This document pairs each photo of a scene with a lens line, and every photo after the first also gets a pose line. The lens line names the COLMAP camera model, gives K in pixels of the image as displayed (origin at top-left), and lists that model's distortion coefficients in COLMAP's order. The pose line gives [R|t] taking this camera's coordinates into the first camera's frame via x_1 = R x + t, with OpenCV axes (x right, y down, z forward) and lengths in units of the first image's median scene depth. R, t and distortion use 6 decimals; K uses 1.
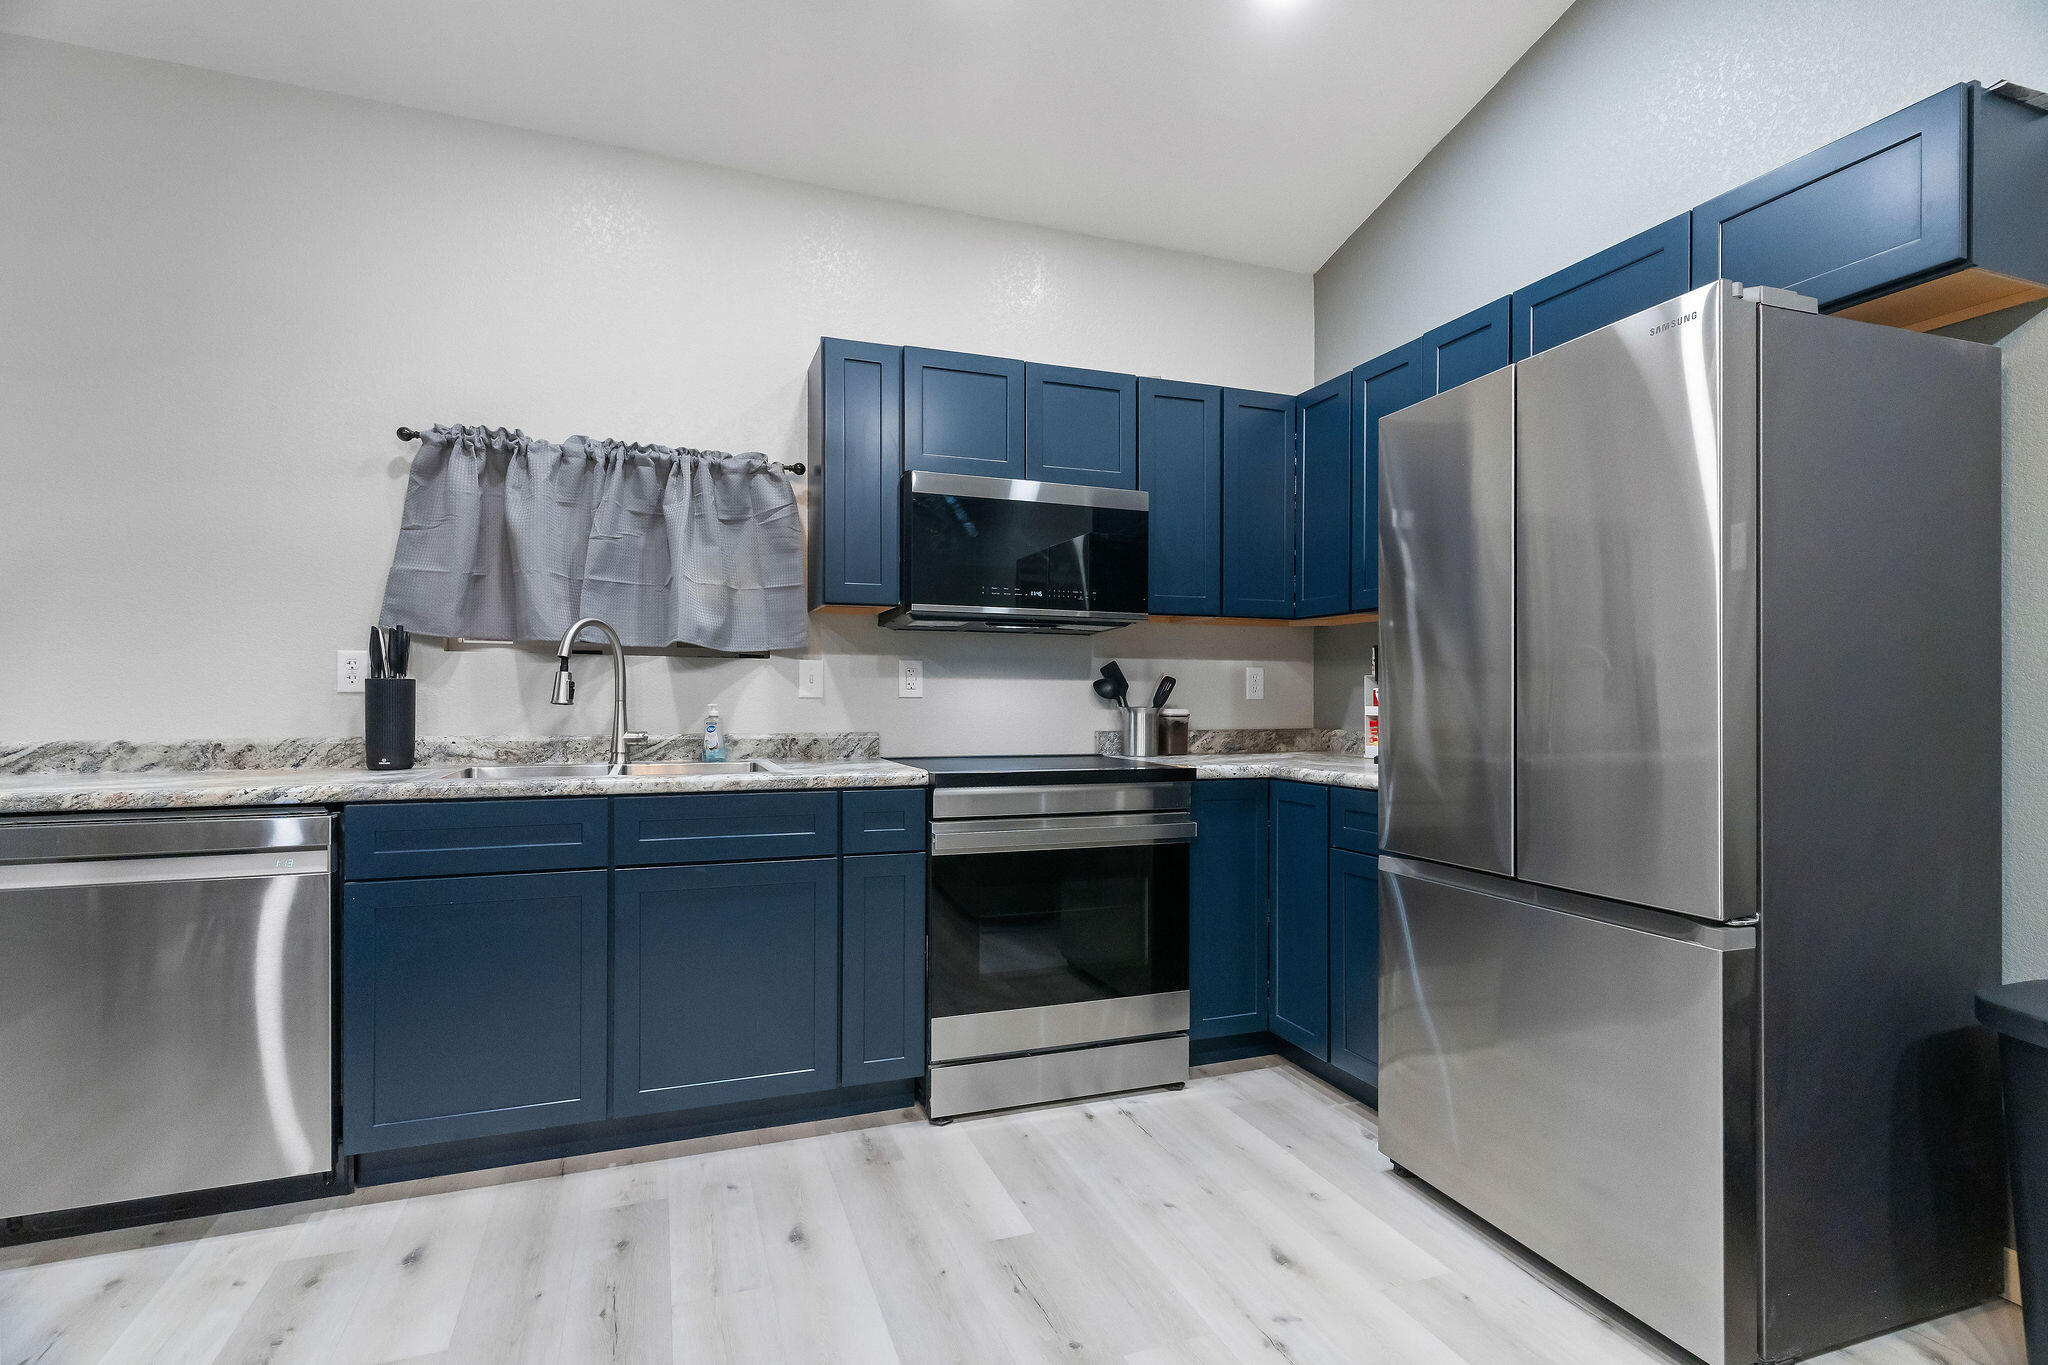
lens RADIAL K [[985.8, 0, 1023.2], [0, 985.8, 704.1], [0, 0, 1]] dist [0.002691, 0.000332]
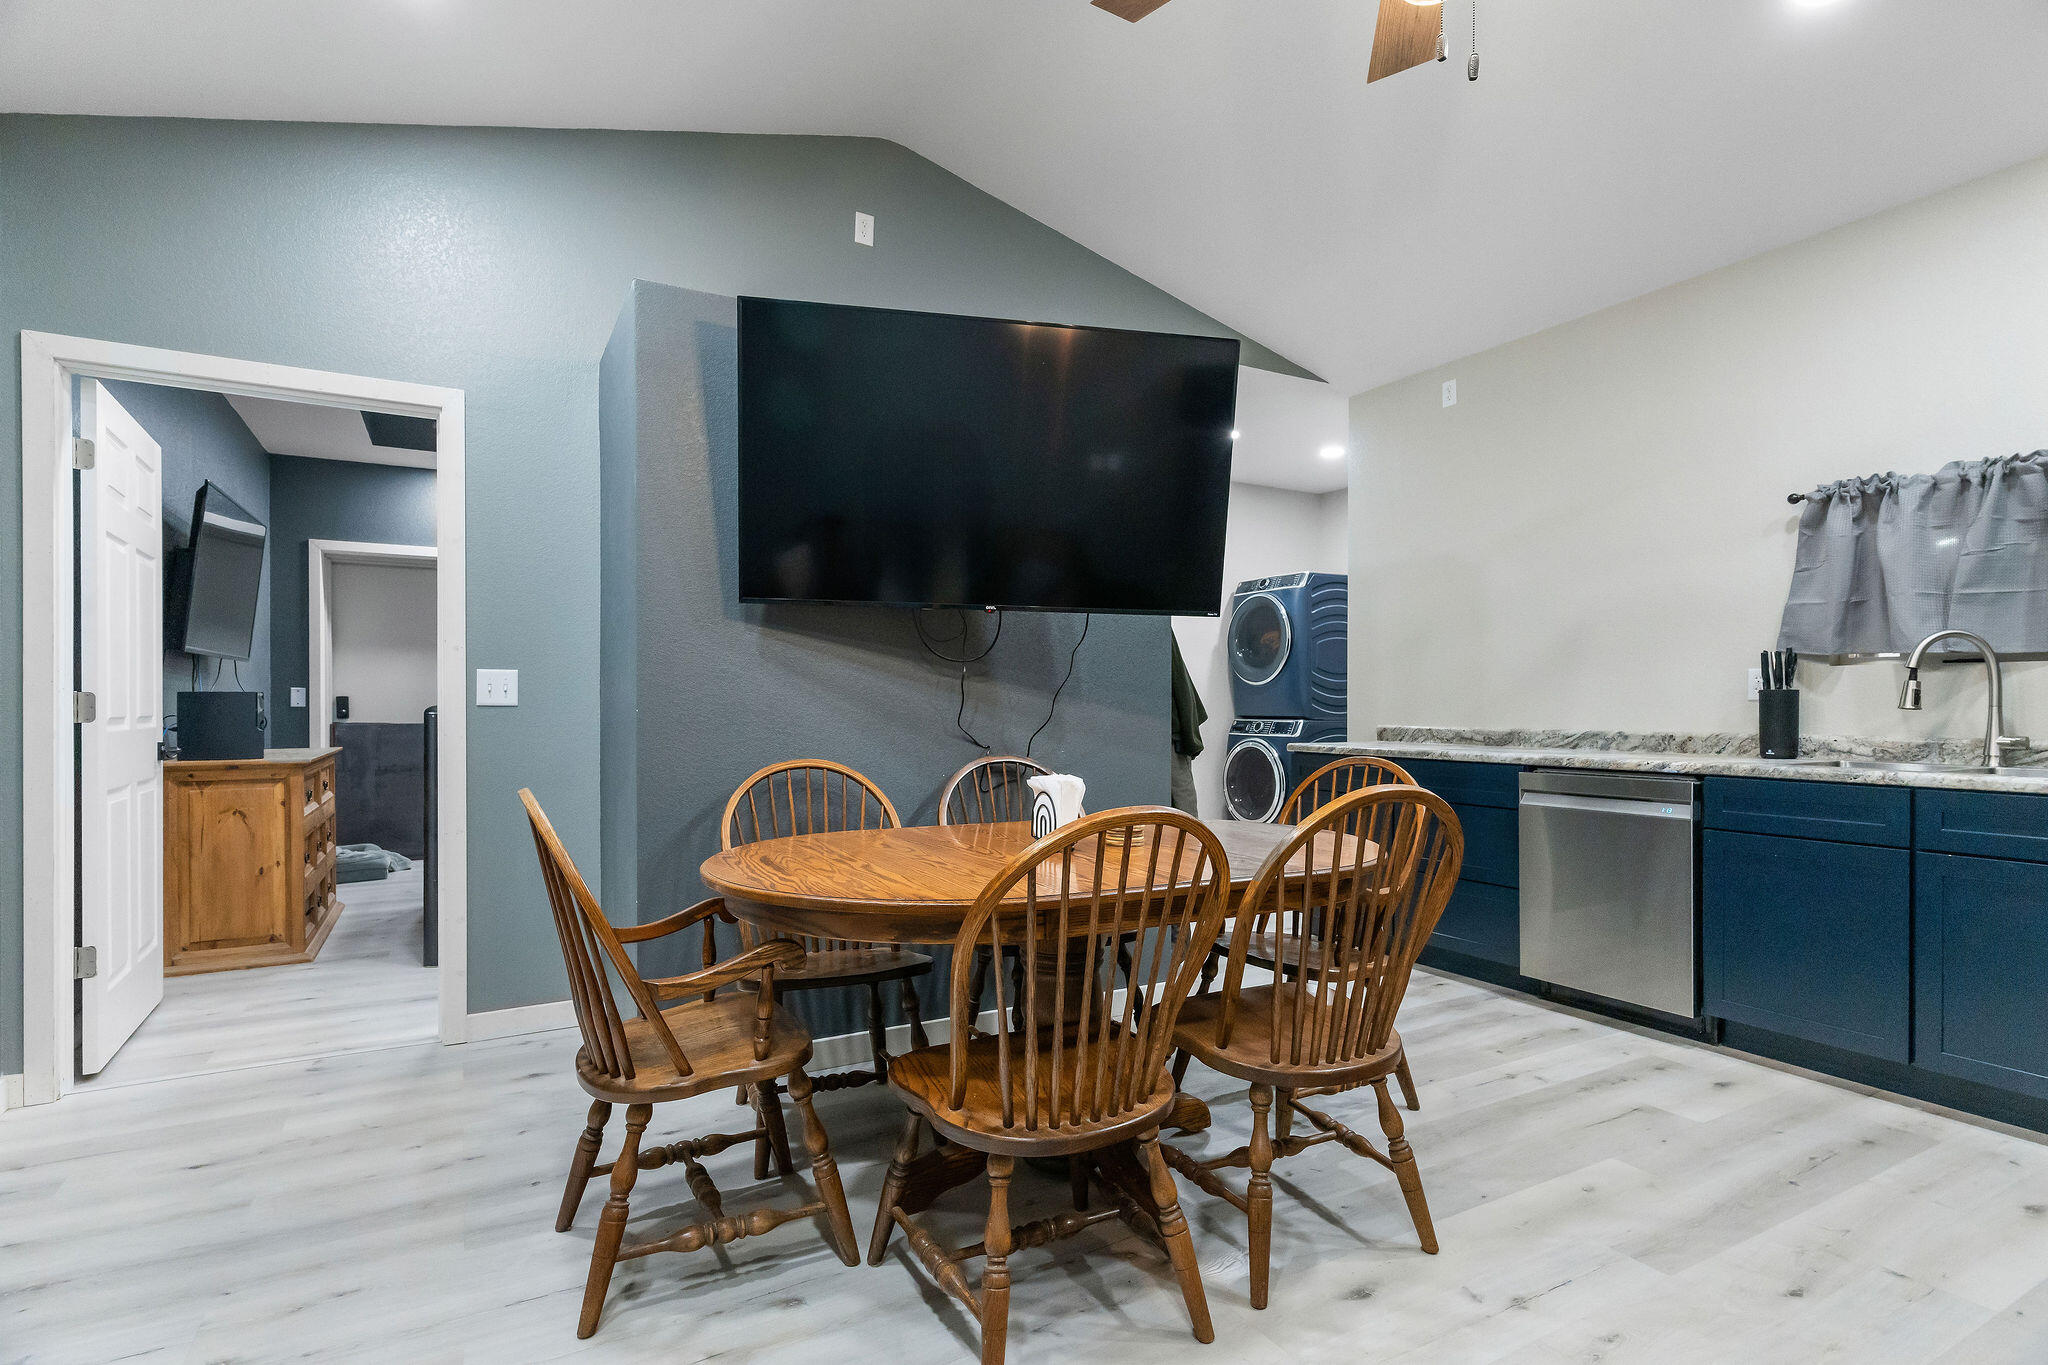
lens RADIAL K [[985.8, 0, 1027.1], [0, 985.8, 701.1], [0, 0, 1]] dist [0.002691, 0.000332]
pose [[0.143405, -0.006090, -0.989645, 0.497795], [-0.003366, 0.999972, -0.006641, 0.001868], [0.989658, 0.004284, 0.143381, -0.170490]]
